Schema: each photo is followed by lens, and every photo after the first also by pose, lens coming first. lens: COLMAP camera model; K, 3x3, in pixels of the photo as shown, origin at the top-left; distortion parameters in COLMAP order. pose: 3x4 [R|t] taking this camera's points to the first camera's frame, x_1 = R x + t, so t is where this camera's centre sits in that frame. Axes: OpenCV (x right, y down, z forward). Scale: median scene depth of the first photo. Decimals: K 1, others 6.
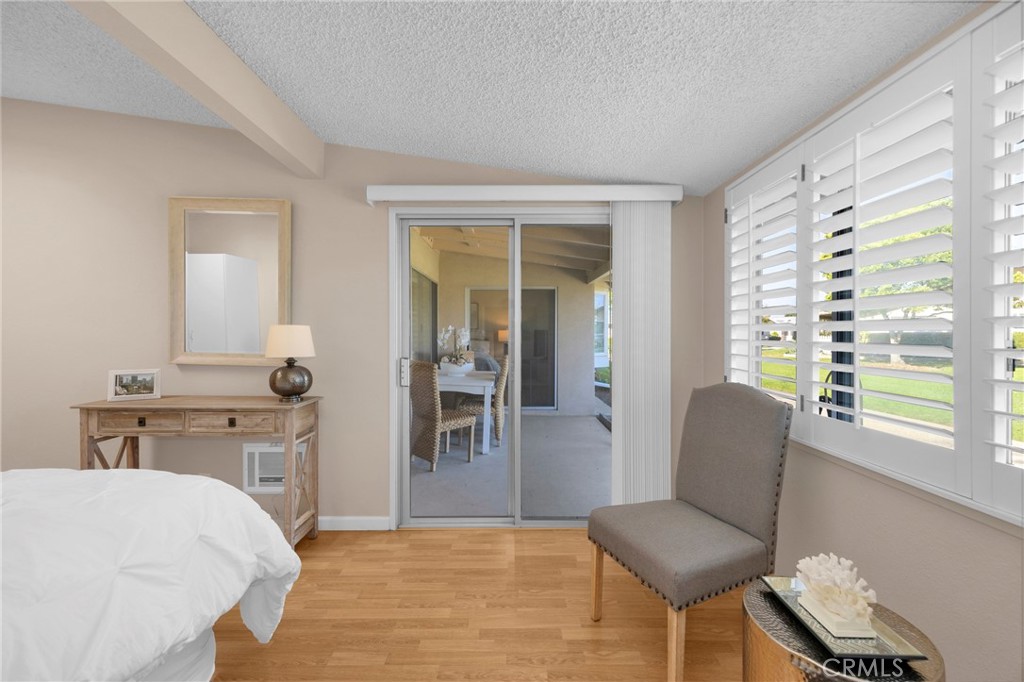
lens RADIAL K [[406.6, 0, 511.1], [0, 406.6, 335.8], [0, 0, 1]] dist [0.003427, 0.001060]
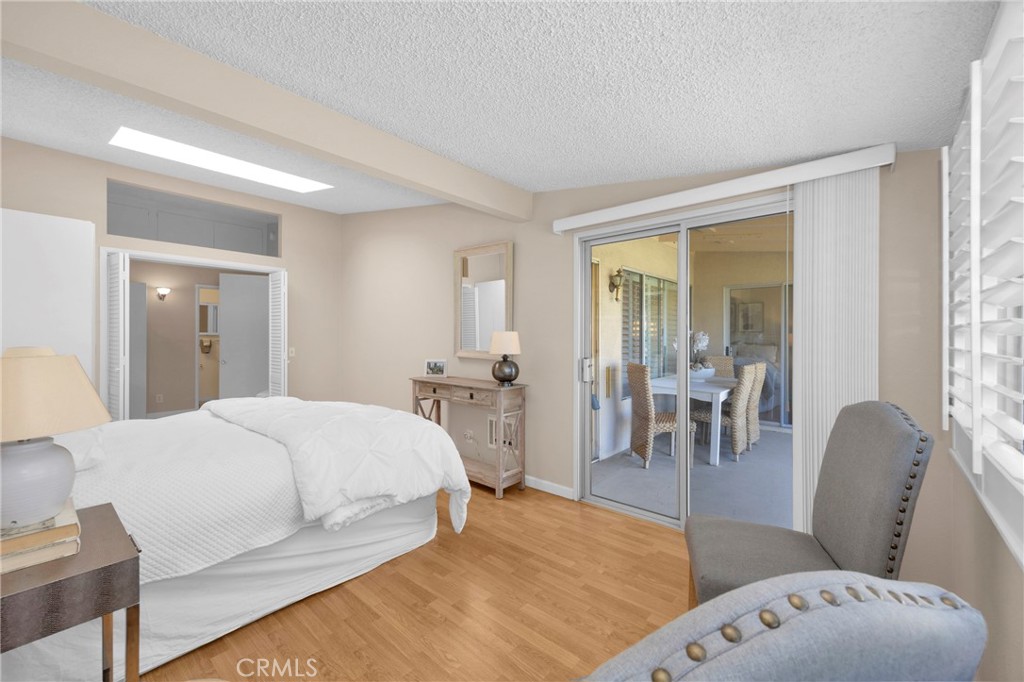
lens RADIAL K [[406.6, 0, 510.5], [0, 406.6, 335.6], [0, 0, 1]] dist [0.003427, 0.001060]
pose [[0.752958, -0.001077, -0.658067, 0.387733], [-0.004404, 0.999968, -0.006677, -0.002187], [0.658054, 0.007926, 0.752929, -0.040111]]
